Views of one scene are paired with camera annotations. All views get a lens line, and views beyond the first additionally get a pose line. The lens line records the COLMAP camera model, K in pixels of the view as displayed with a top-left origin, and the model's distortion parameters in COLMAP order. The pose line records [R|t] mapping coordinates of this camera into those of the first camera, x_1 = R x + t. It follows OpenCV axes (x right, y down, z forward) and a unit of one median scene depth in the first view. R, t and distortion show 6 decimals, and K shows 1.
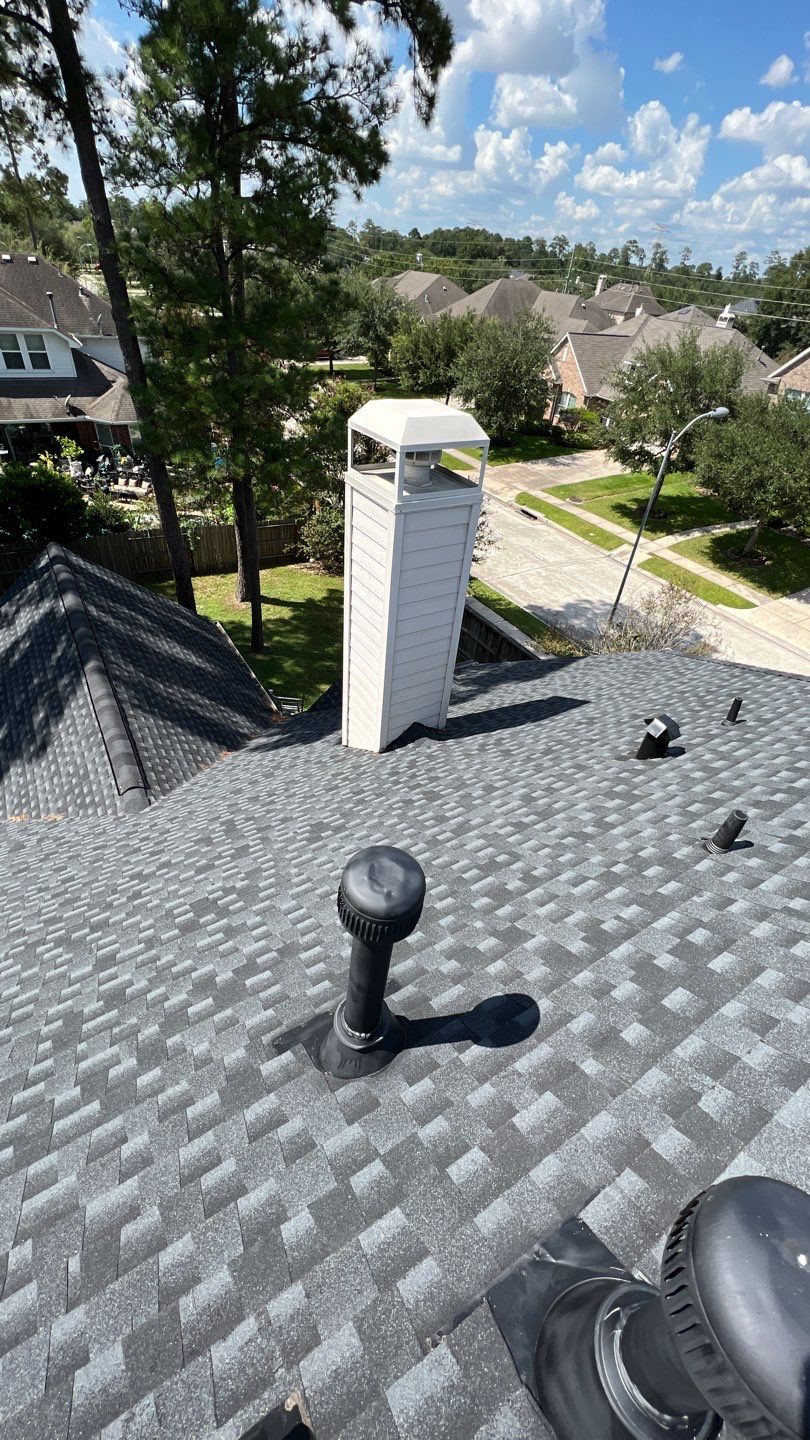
lens RADIAL K [[575.5, 0, 407.7], [0, 575.5, 719.1], [0, 0, 1]] dist [0.000706, 0.000054]
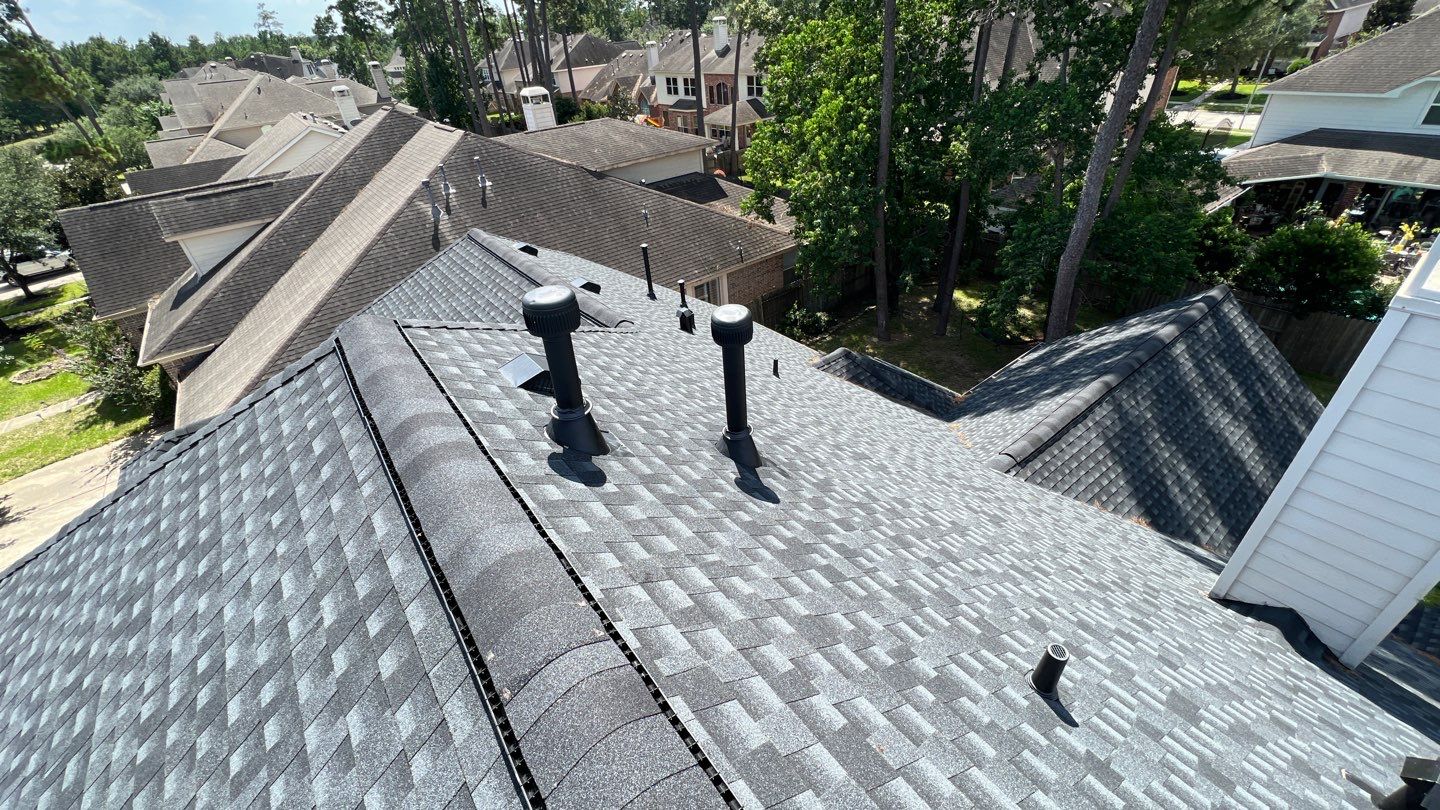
lens RADIAL K [[575.5, 0, 721.6], [0, 575.5, 403.3], [0, 0, 1]] dist [0.000706, 0.000054]
pose [[0.106537, 0.481947, -0.869699, 0.267883], [-0.557202, 0.753370, 0.349226, -0.025497], [0.823514, 0.447393, 0.348803, 0.055658]]
